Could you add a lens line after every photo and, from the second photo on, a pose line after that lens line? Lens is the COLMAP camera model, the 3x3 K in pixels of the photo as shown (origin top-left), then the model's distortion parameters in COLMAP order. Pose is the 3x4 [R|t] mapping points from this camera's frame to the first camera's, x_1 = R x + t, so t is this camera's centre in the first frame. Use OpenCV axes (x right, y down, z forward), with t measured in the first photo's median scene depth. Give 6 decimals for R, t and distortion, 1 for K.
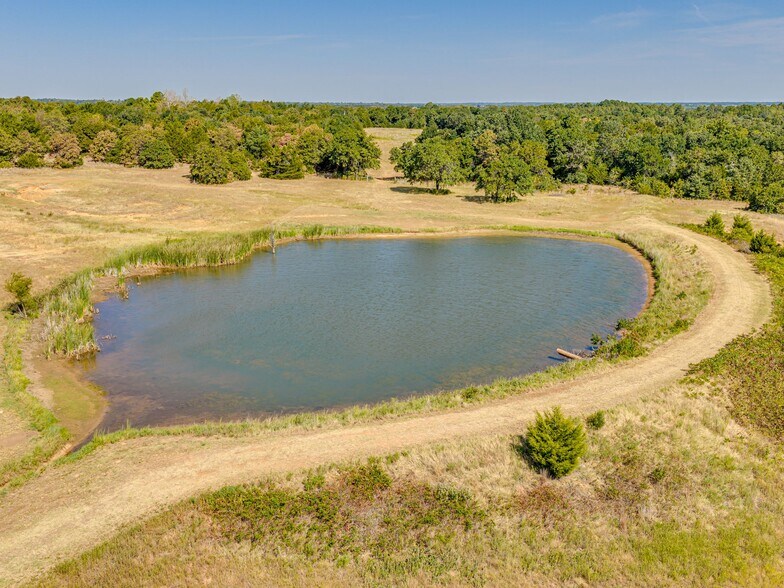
lens RADIAL K [[730.9, 0, 395.7], [0, 730.9, 296.3], [0, 0, 1]] dist [0.055476, -0.028508]
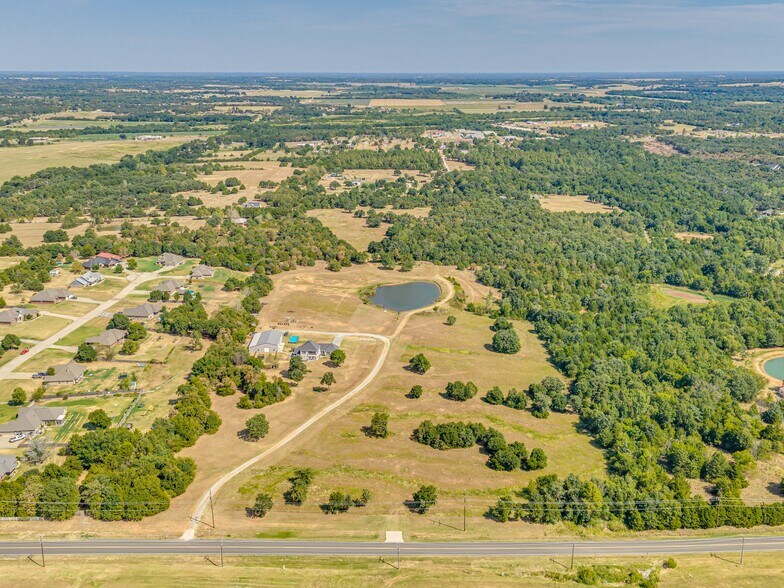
lens RADIAL K [[730.9, 0, 395.7], [0, 730.9, 296.3], [0, 0, 1]] dist [0.055476, -0.028508]
pose [[0.955002, -0.095983, 0.280640, -1.049507], [0.083621, 0.994938, 0.055728, -0.205207], [-0.284568, -0.029753, 0.958194, -2.886258]]
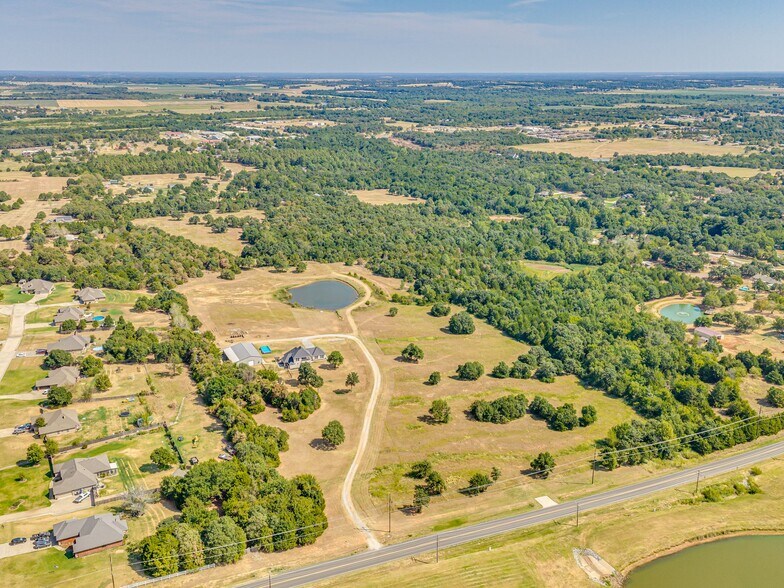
lens RADIAL K [[738.8, 0, 383.5], [0, 738.8, 293.0], [0, 0, 1]] dist [0.057537, -0.031463]
pose [[0.762089, -0.194609, 0.617534, -1.997741], [0.170329, 0.980425, 0.098770, -0.320374], [-0.624667, 0.029913, 0.780318, -2.470655]]
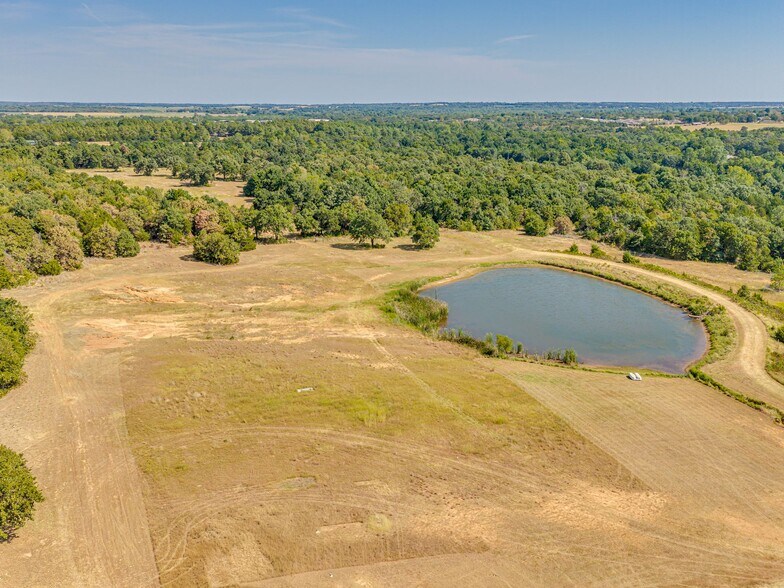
lens RADIAL K [[730.9, 0, 395.7], [0, 730.9, 296.3], [0, 0, 1]] dist [0.055476, -0.028508]
pose [[0.736940, -0.175545, 0.652766, -0.824180], [0.173983, 0.982413, 0.067777, -0.128347], [-0.653184, 0.063623, 0.754522, -0.105268]]
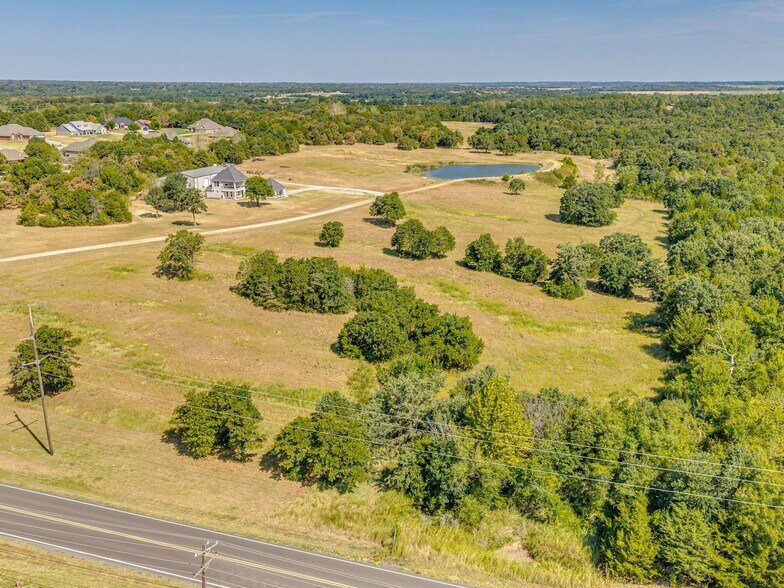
lens RADIAL K [[738.8, 0, 383.5], [0, 738.8, 293.0], [0, 0, 1]] dist [0.057537, -0.031463]
pose [[0.998365, 0.013859, -0.055457, -0.165506], [-0.012735, 0.999707, 0.020581, 0.329654], [0.055726, -0.019841, 0.998249, -1.809720]]
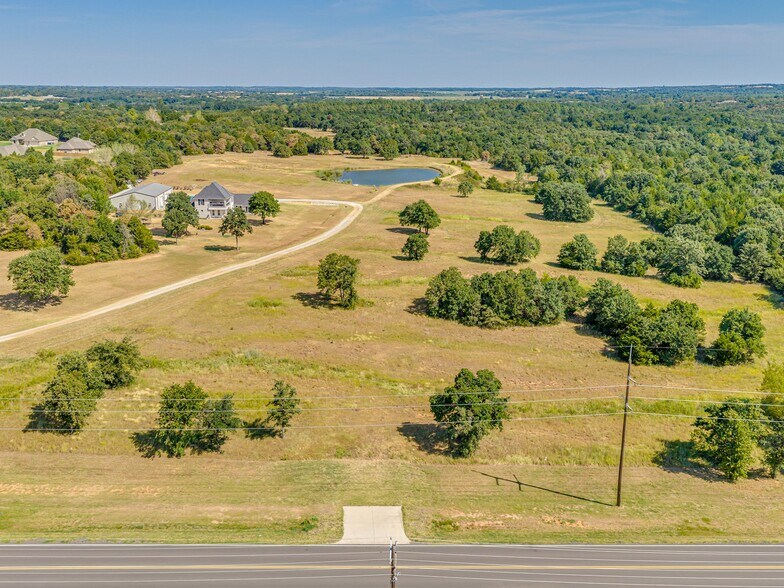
lens RADIAL K [[738.8, 0, 383.5], [0, 738.8, 293.0], [0, 0, 1]] dist [0.057537, -0.031463]
pose [[0.950144, -0.085850, 0.299760, -0.744509], [0.081330, 0.996306, 0.027549, 0.294728], [-0.301018, -0.001796, 0.953617, -1.697513]]
